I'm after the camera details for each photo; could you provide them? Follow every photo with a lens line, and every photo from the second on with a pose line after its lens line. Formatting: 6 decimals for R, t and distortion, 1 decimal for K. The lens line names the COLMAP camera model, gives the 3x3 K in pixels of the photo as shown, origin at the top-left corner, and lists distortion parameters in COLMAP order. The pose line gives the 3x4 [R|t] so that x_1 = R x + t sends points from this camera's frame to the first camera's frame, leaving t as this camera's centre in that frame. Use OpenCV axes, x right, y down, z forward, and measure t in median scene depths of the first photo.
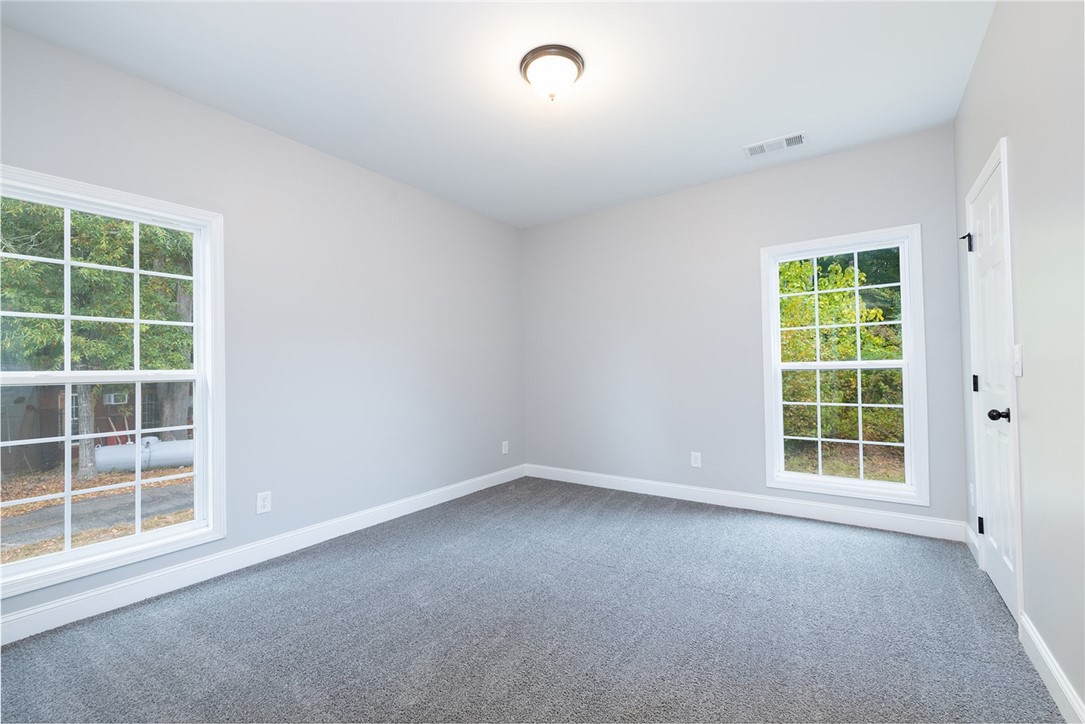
lens RADIAL K [[454.7, 0, 544.1], [0, 454.7, 366.6], [0, 0, 1]] dist [-0.001145, -0.001066]
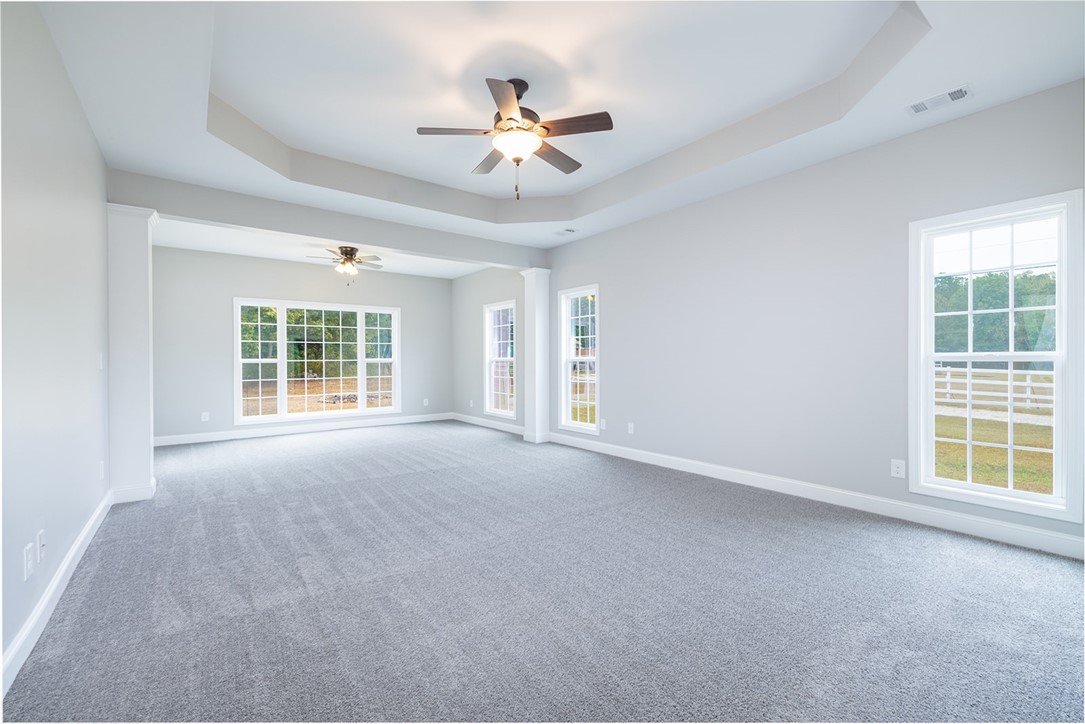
lens RADIAL K [[454.7, 0, 551.5], [0, 454.7, 362.3], [0, 0, 1]] dist [-0.001145, -0.001066]
pose [[0.959967, 0.014265, -0.279748, 0.535074], [-0.009170, 0.999768, 0.019513, -0.014105], [0.279962, -0.016167, 0.959875, -0.381123]]
